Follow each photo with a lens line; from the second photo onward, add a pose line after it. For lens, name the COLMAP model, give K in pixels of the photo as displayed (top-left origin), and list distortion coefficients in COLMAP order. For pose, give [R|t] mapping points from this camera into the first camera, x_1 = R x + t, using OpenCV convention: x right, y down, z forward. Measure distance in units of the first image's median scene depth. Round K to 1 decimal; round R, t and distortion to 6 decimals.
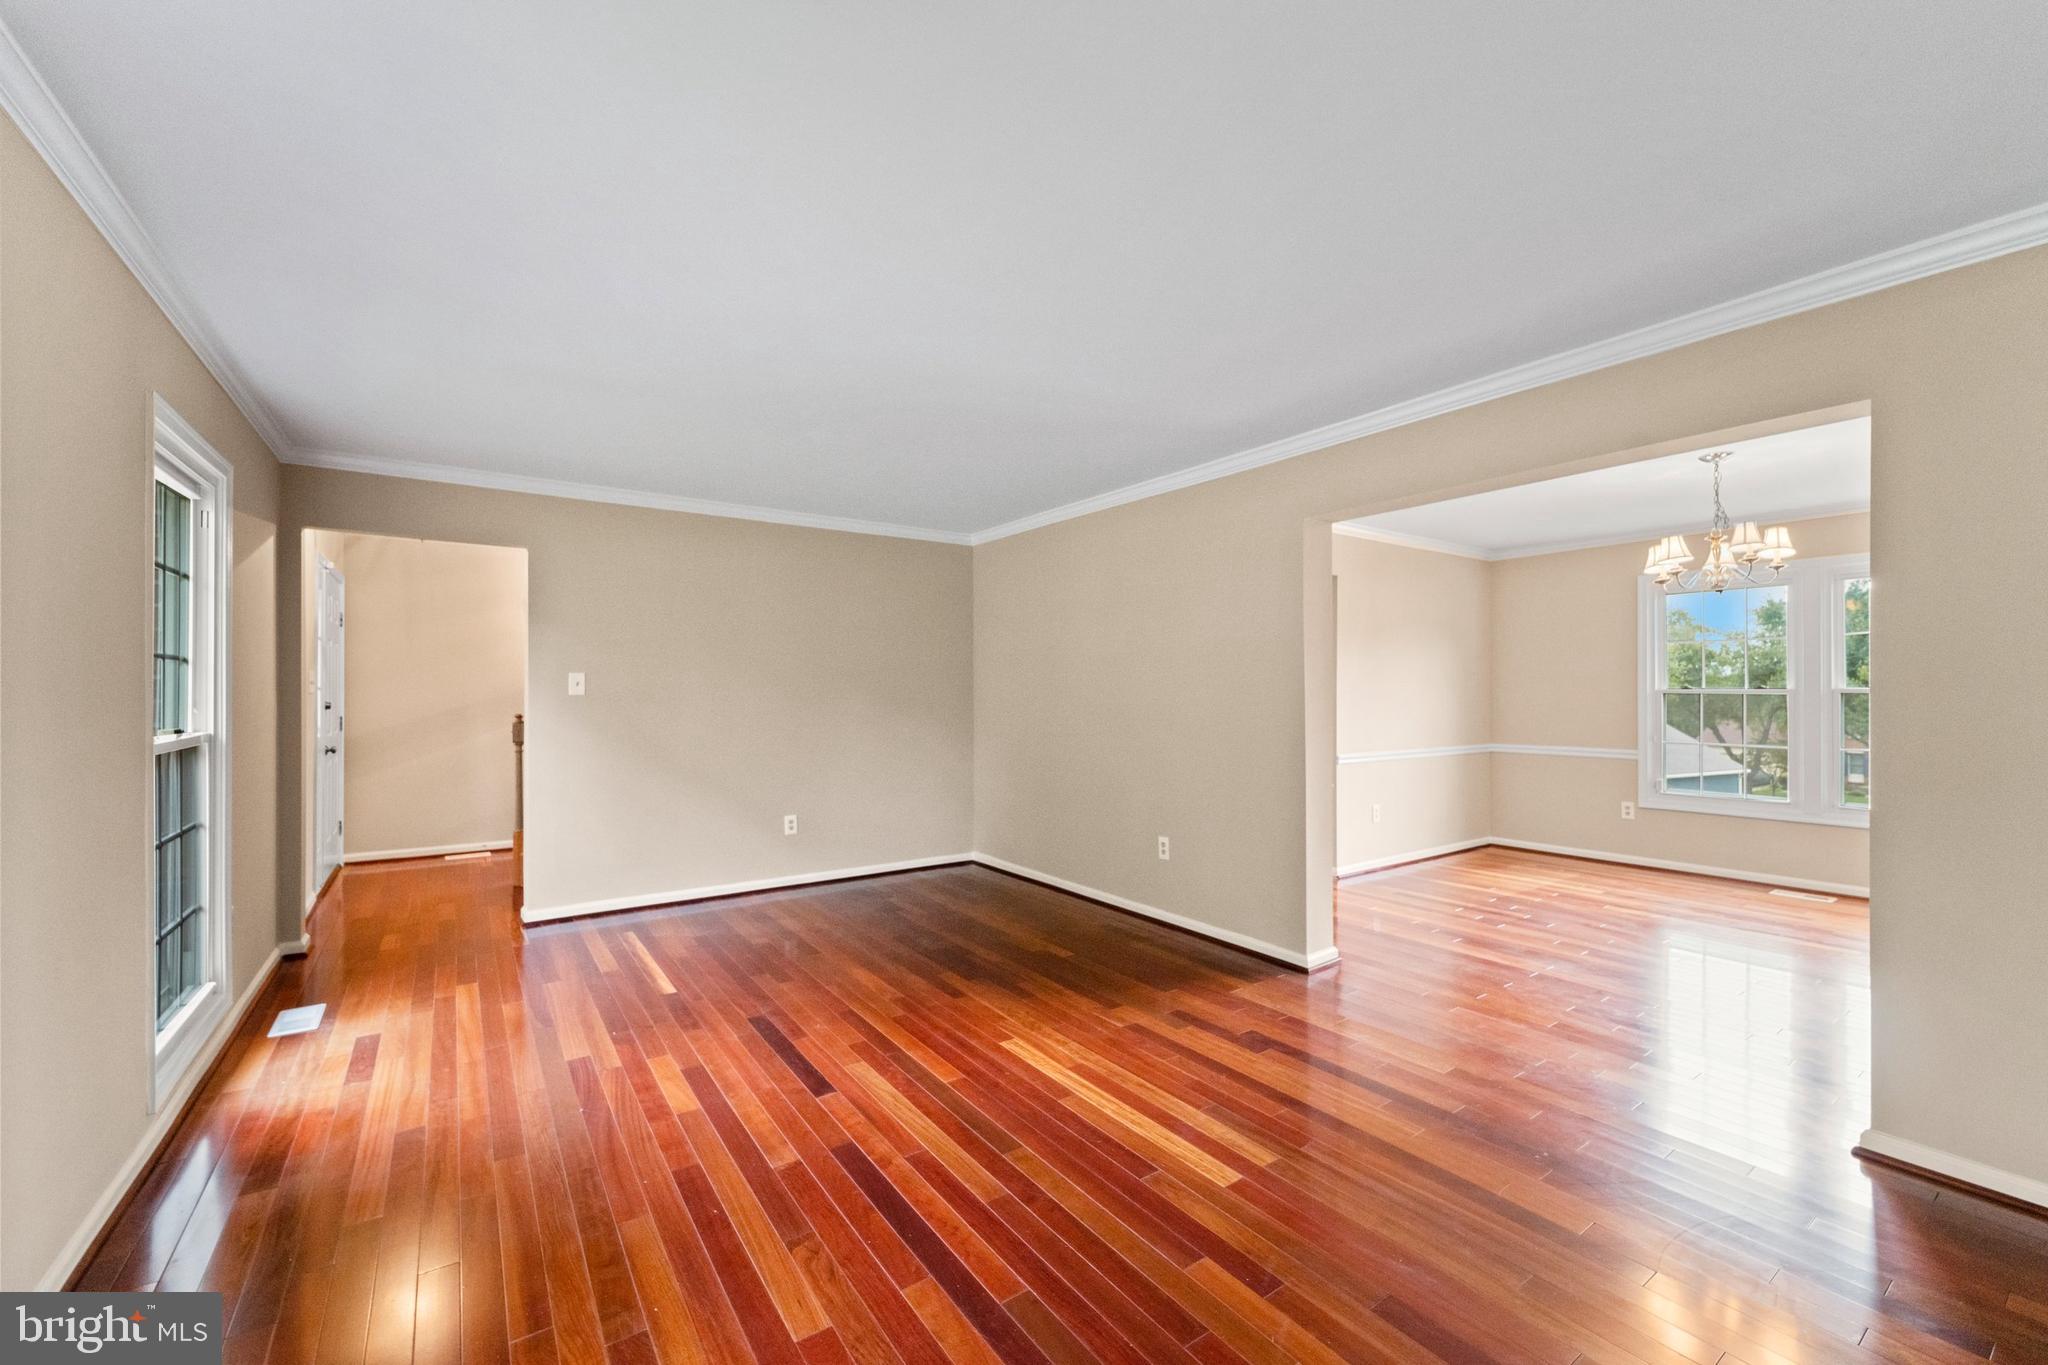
lens RADIAL K [[832.7, 0, 1026.2], [0, 832.7, 687.1], [0, 0, 1]] dist [-0.008575, -0.001042]
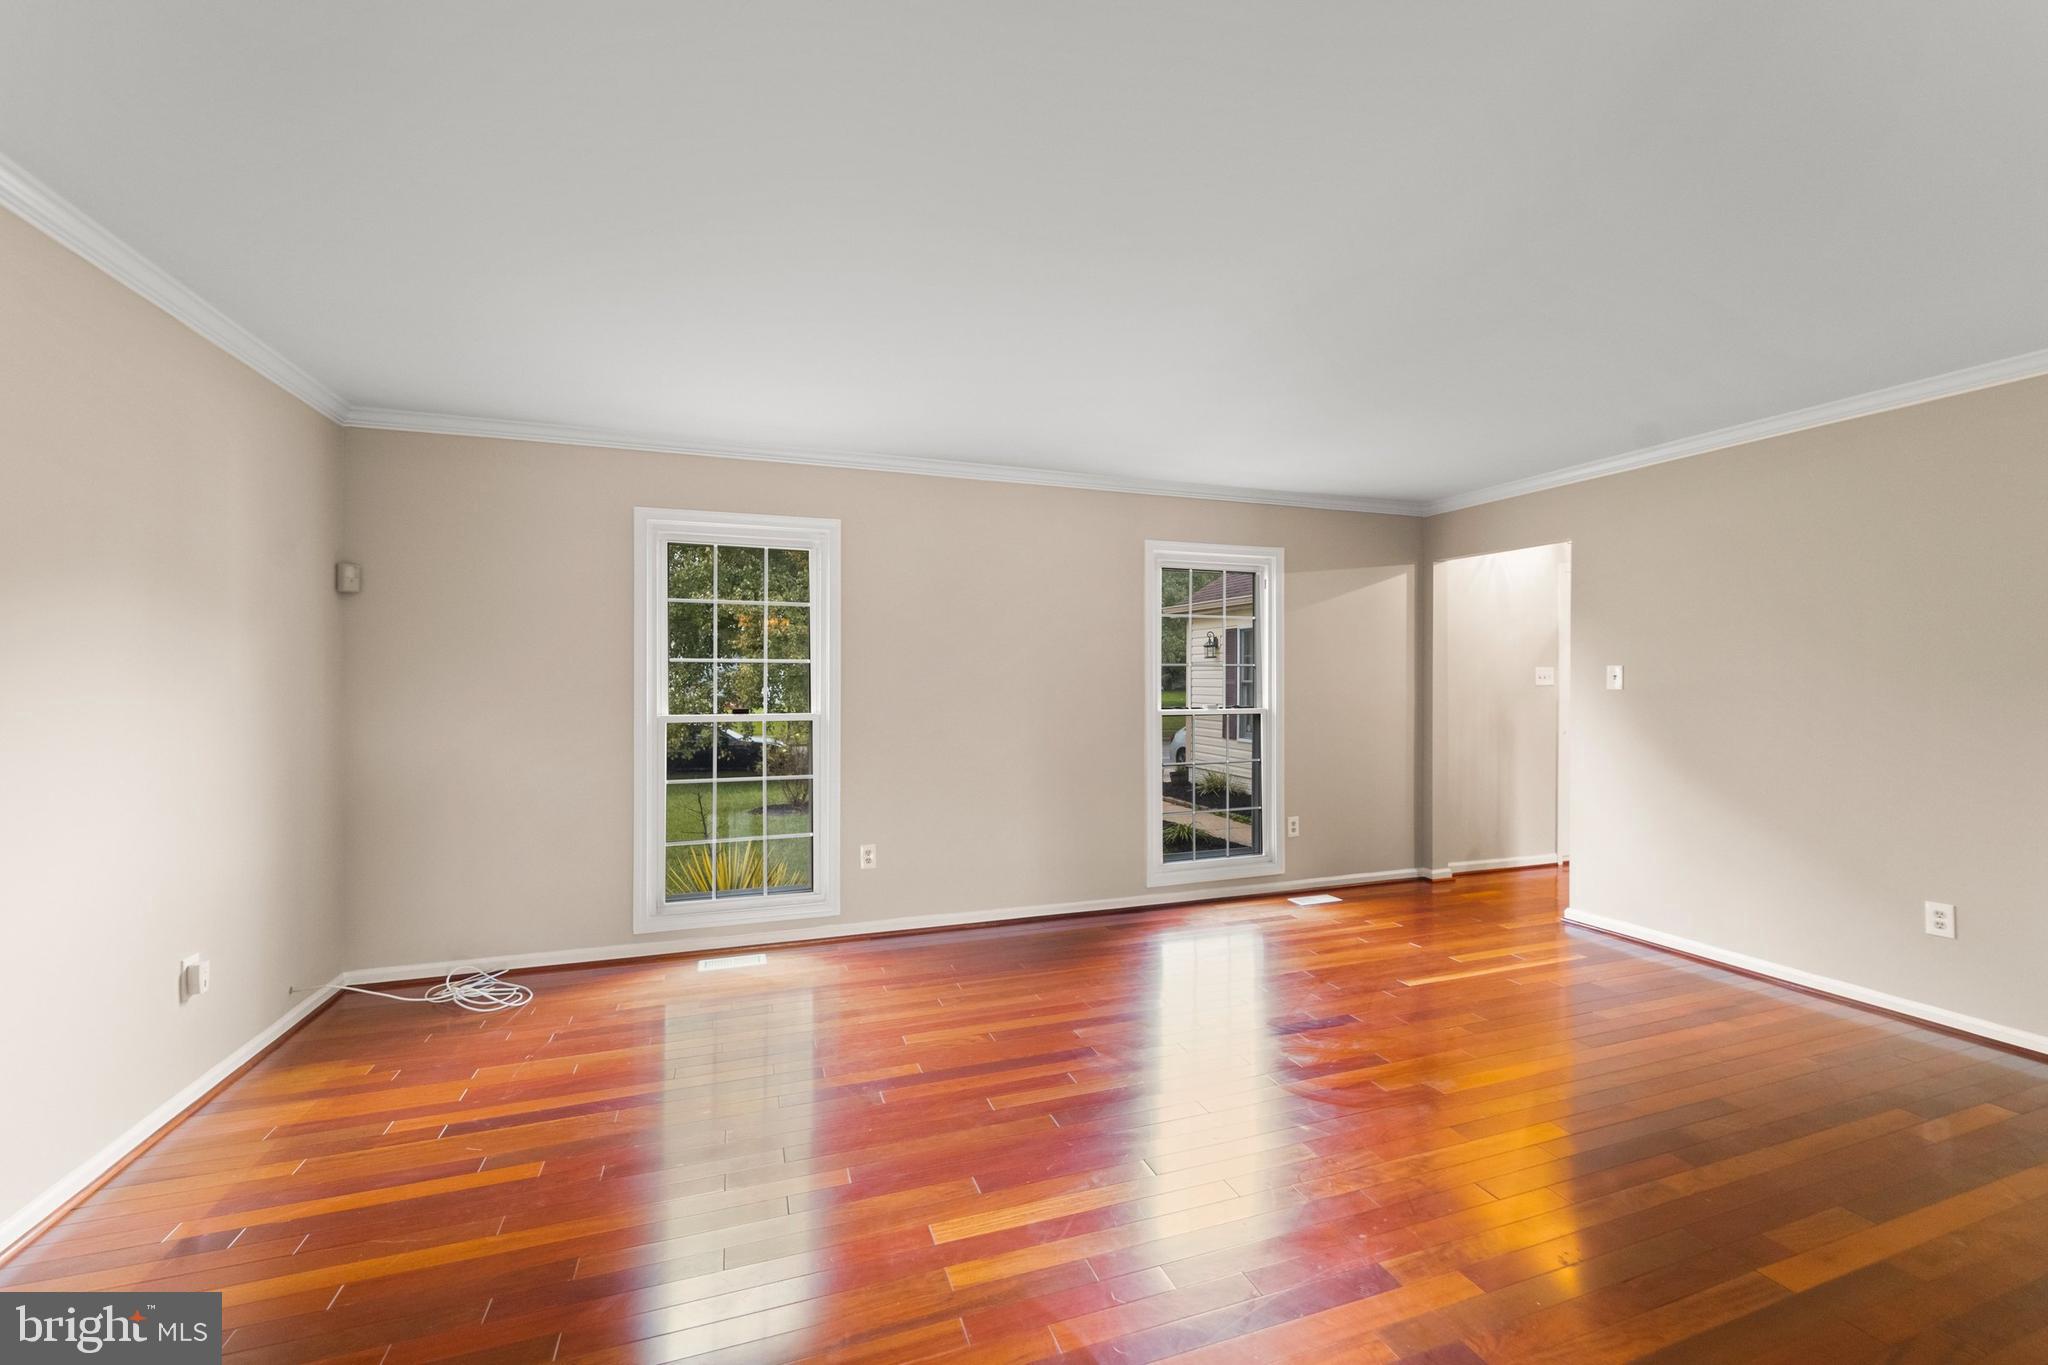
lens RADIAL K [[832.7, 0, 1026.5], [0, 832.7, 677.6], [0, 0, 1]] dist [-0.008575, -0.001042]
pose [[-0.283214, -0.002009, -0.959055, 0.554526], [0.003797, 0.999988, -0.003216, -0.003800], [0.959049, -0.004553, -0.283203, 0.691328]]
